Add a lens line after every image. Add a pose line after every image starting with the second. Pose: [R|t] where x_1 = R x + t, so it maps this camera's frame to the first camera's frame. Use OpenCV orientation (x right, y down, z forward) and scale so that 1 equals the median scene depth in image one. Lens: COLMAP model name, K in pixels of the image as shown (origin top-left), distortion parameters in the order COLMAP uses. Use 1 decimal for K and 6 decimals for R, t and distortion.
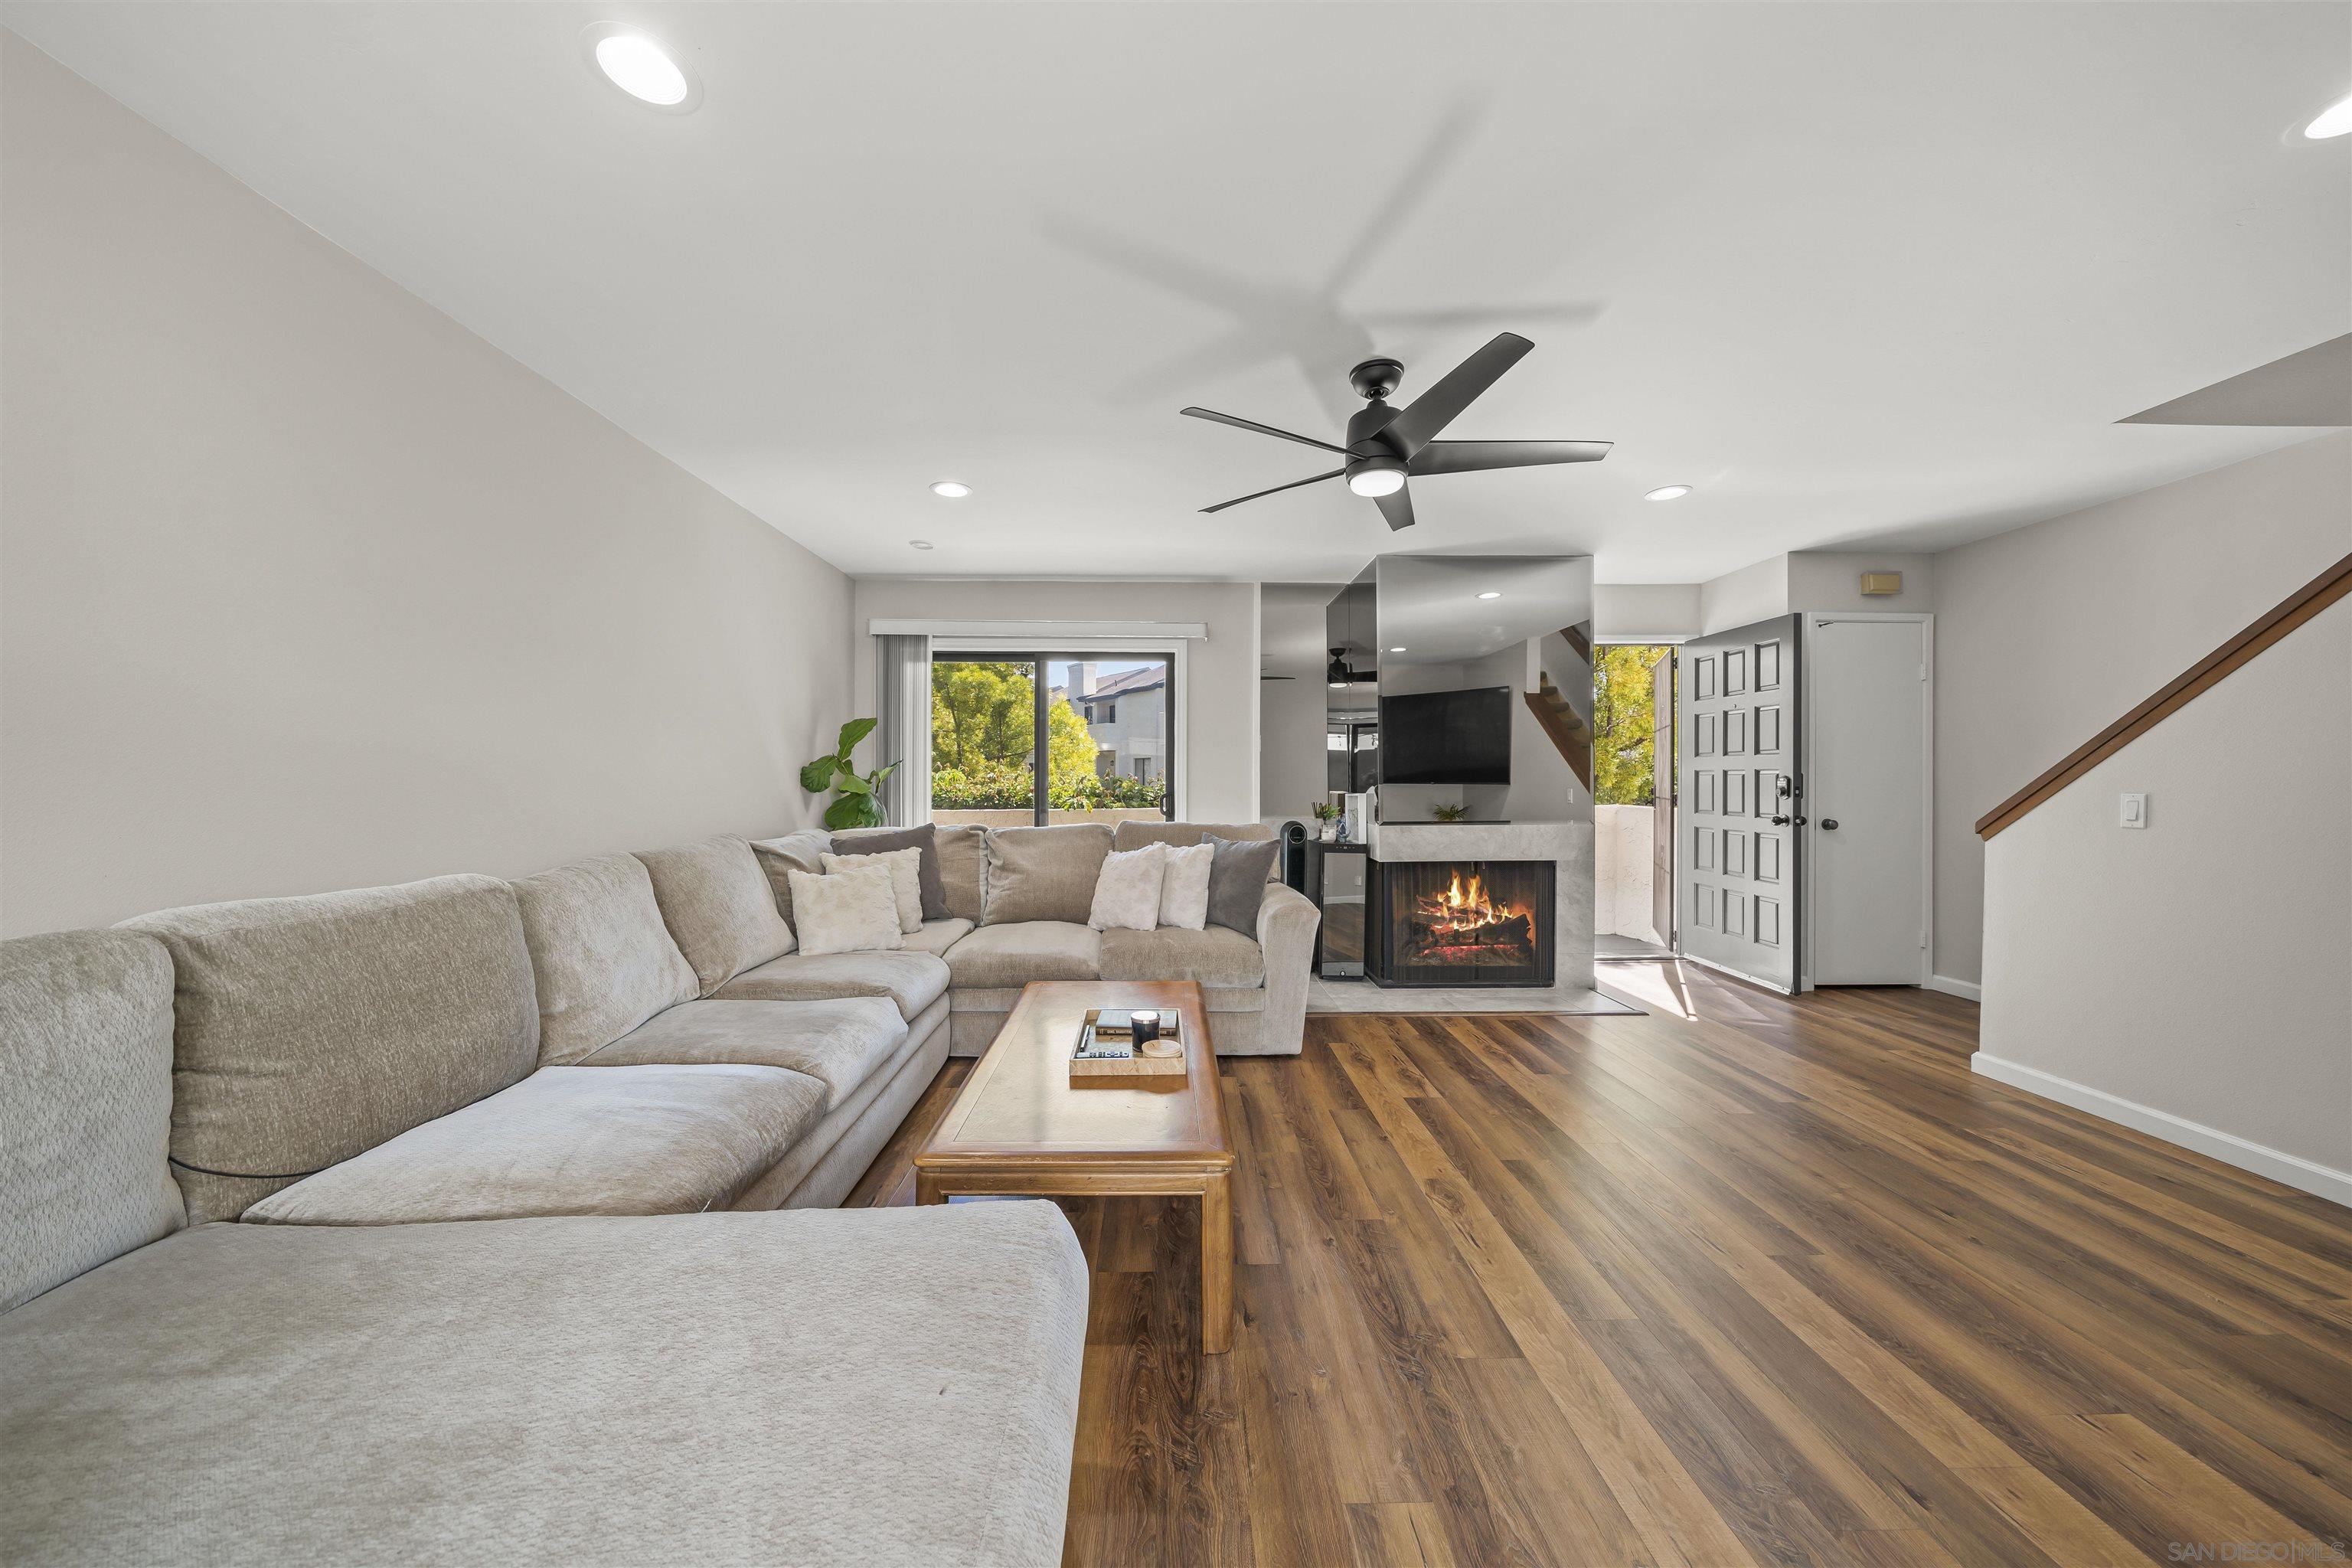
lens RADIAL K [[799.6, 0, 1180.5], [0, 799.6, 775.8], [0, 0, 1]] dist [-0.007520, 0.000286]
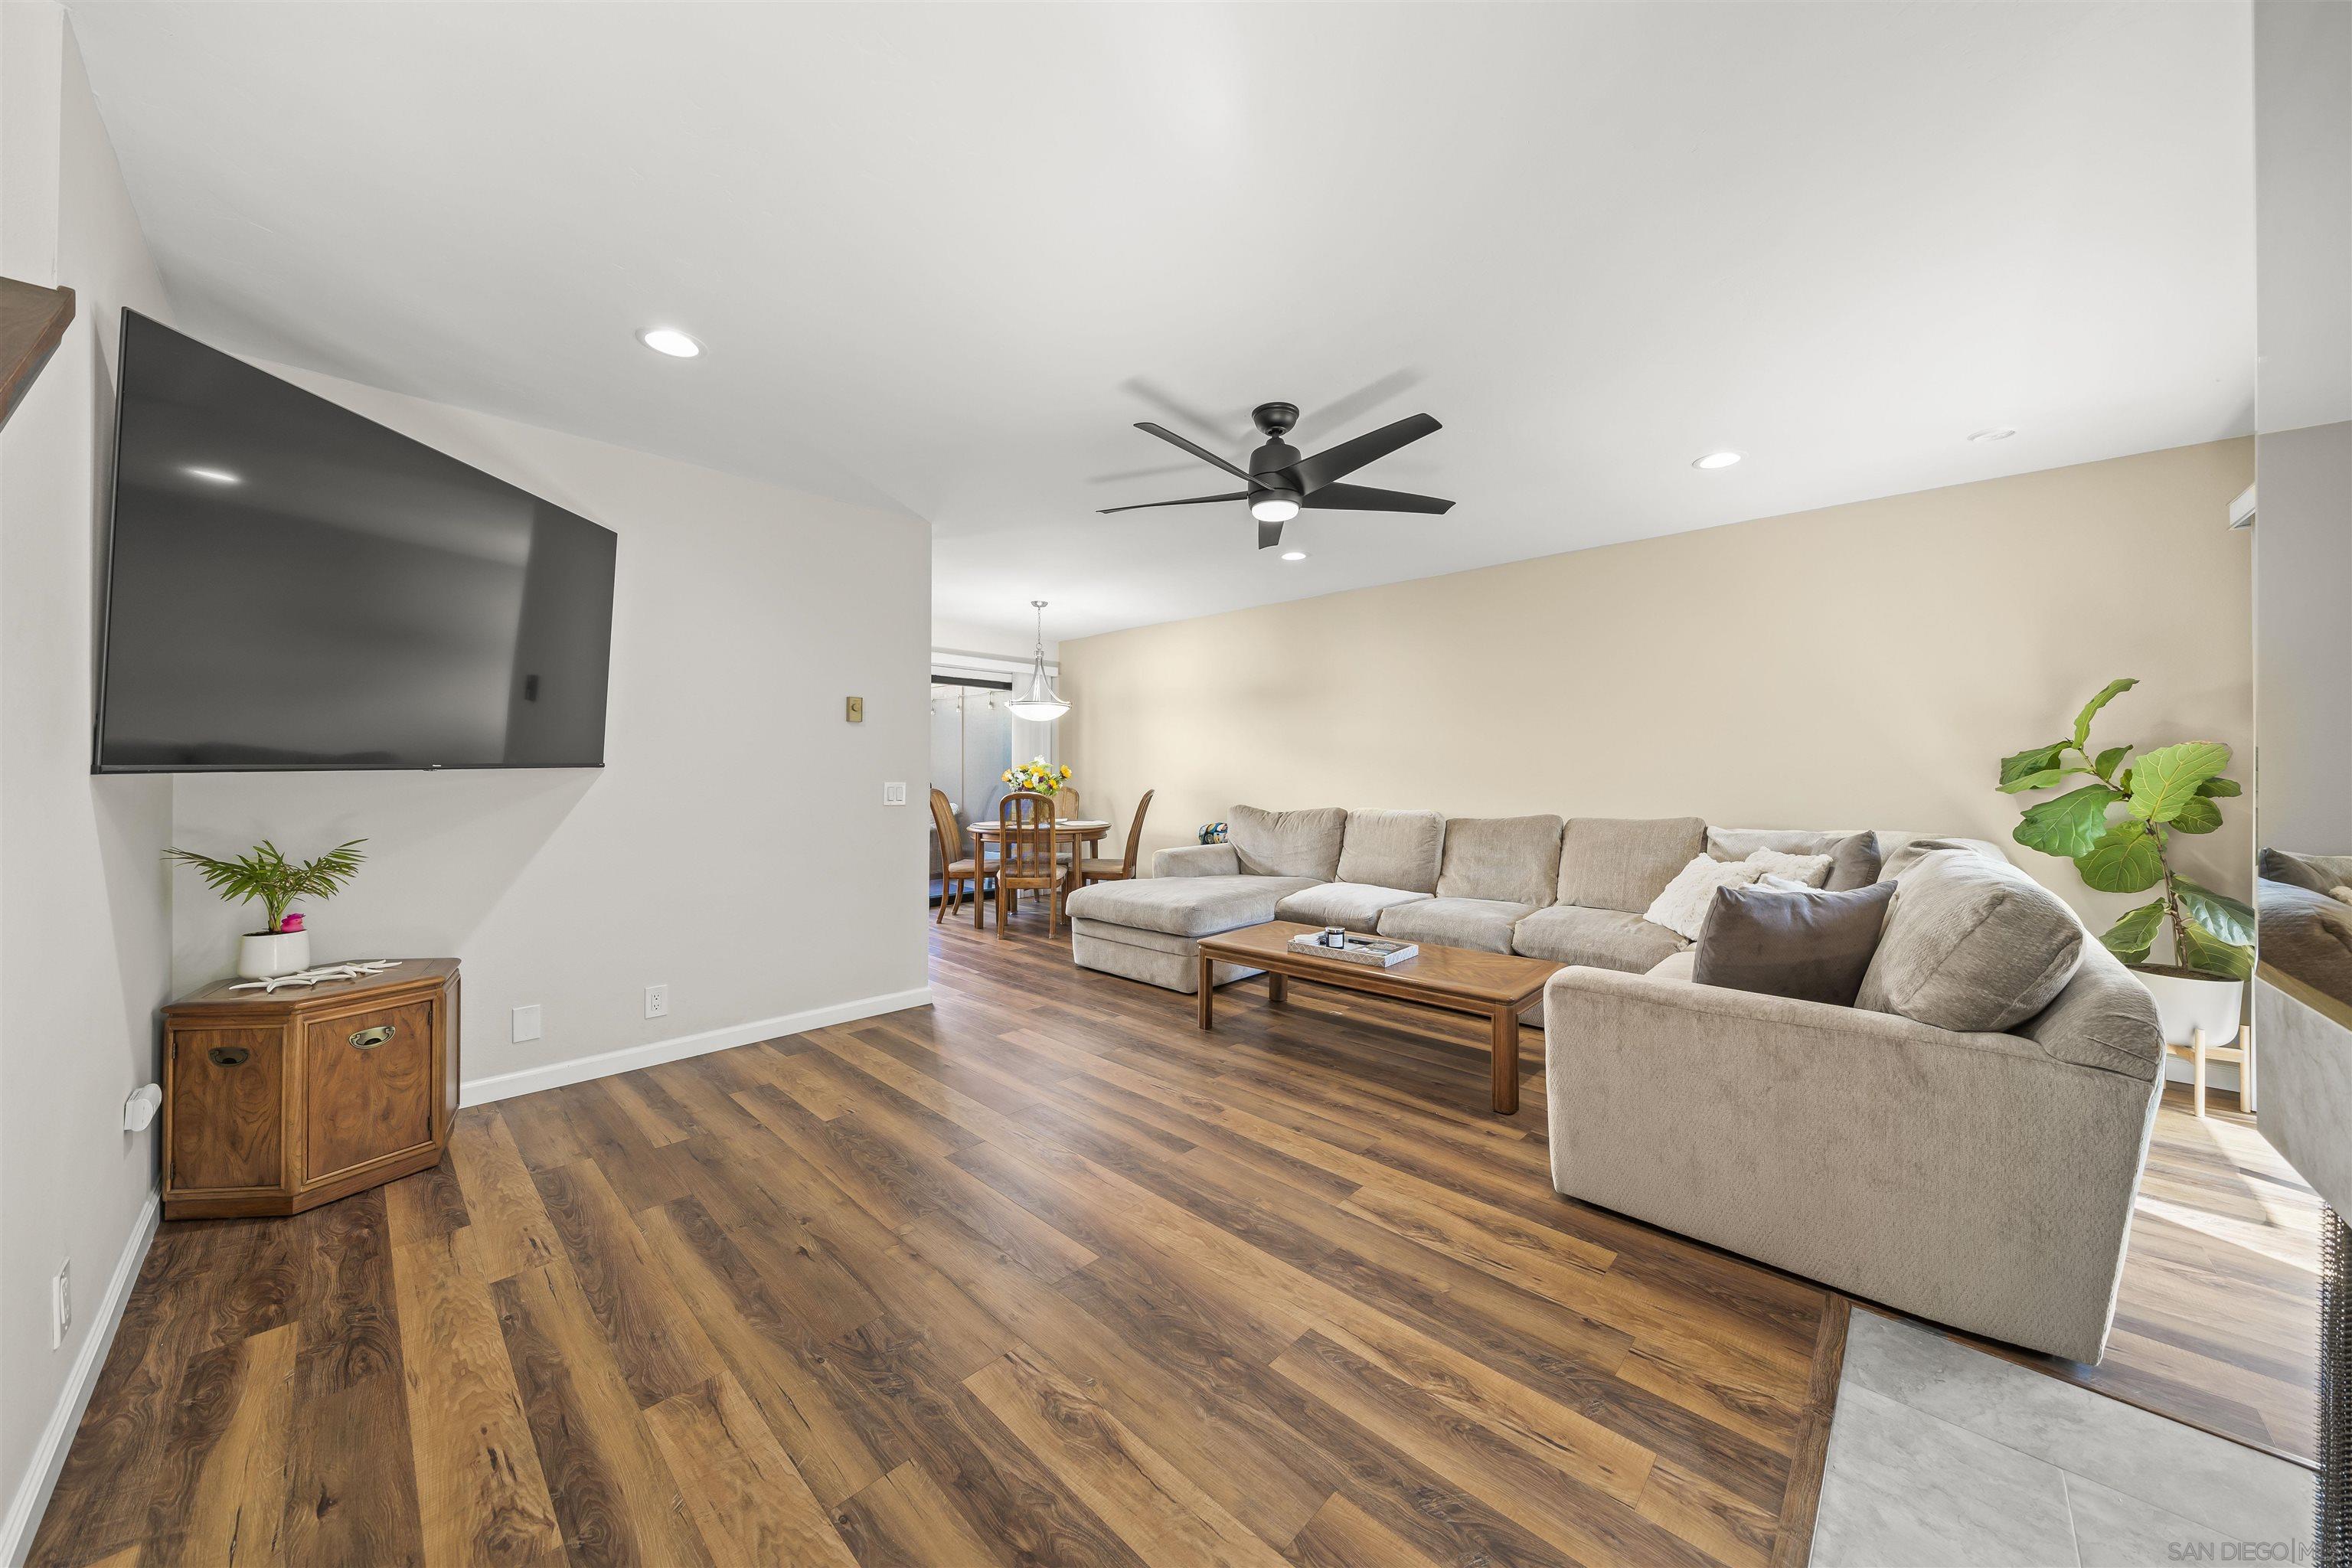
lens RADIAL K [[799.6, 0, 1171.1], [0, 799.6, 764.6], [0, 0, 1]] dist [-0.007520, 0.000286]
pose [[-0.705431, -0.010682, -0.708699, 1.104525], [-0.001727, 0.999909, -0.013352, 0.006234], [0.708777, -0.008195, -0.705385, 1.625837]]
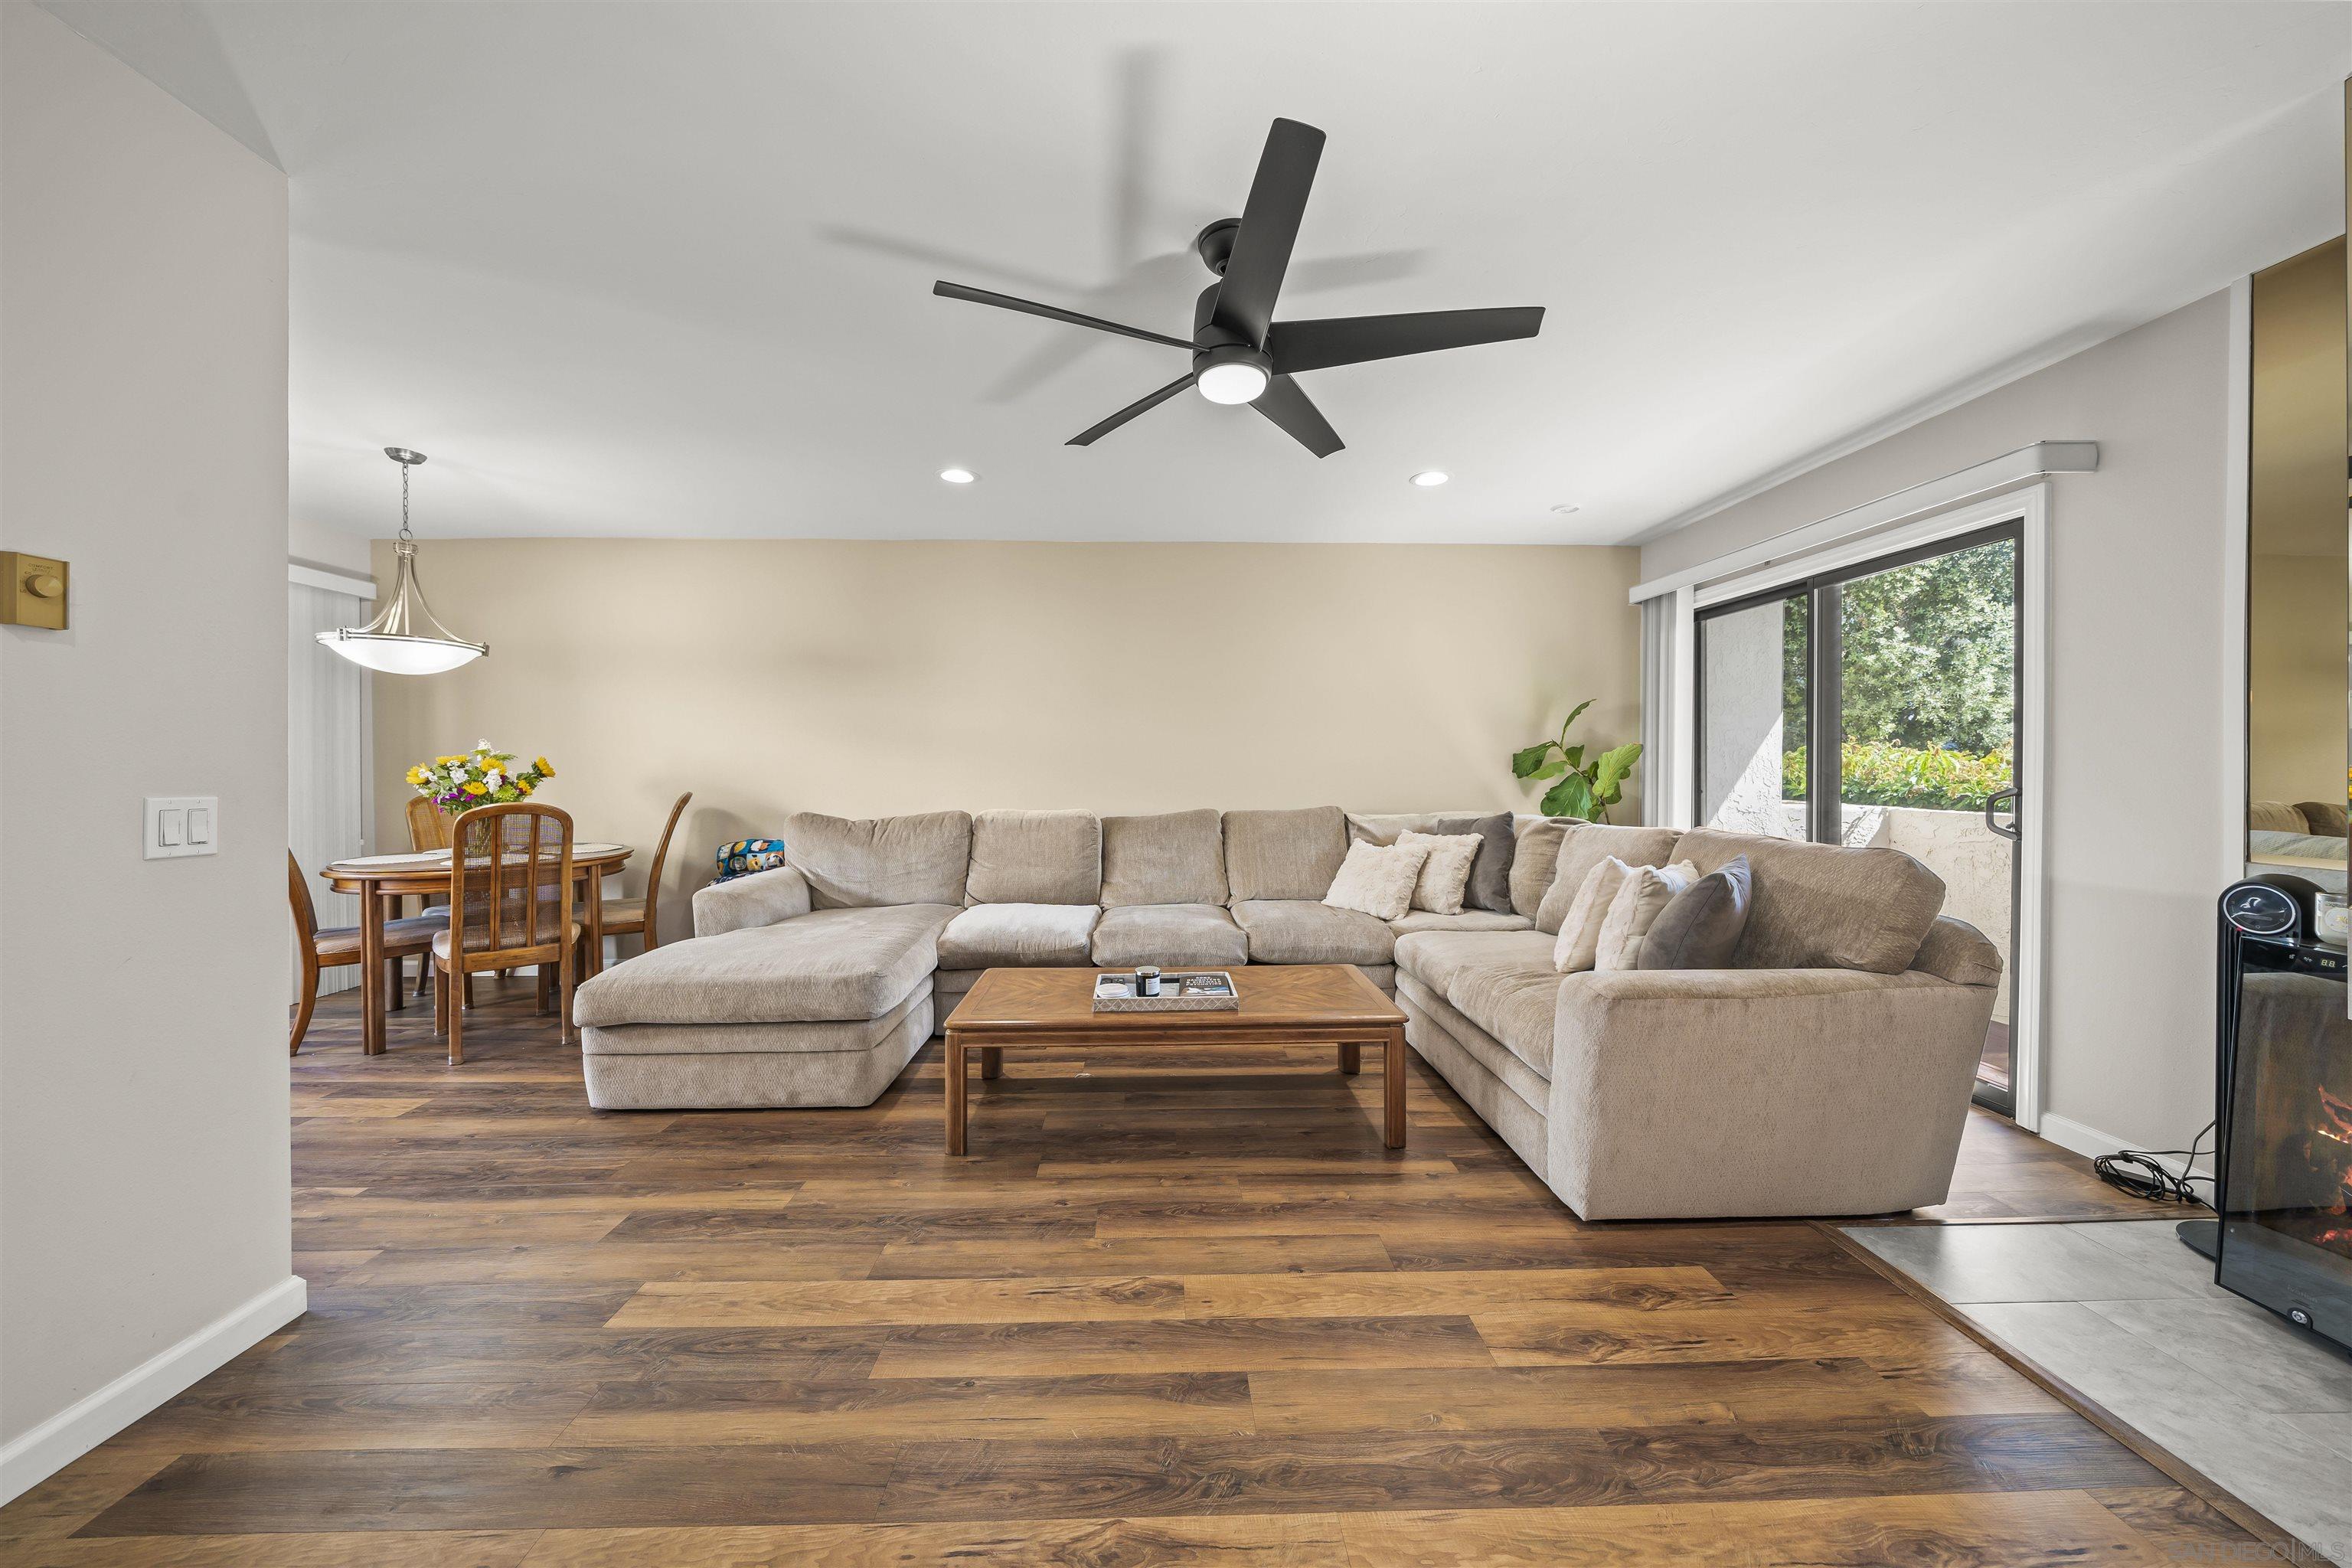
lens RADIAL K [[799.6, 0, 1168.7], [0, 799.6, 772.1], [0, 0, 1]] dist [-0.007520, 0.000286]
pose [[0.007323, 0.005399, -0.999959, 0.981972], [0.004920, 0.999973, 0.005435, 0.003154], [0.999961, -0.004959, 0.007297, 0.894365]]
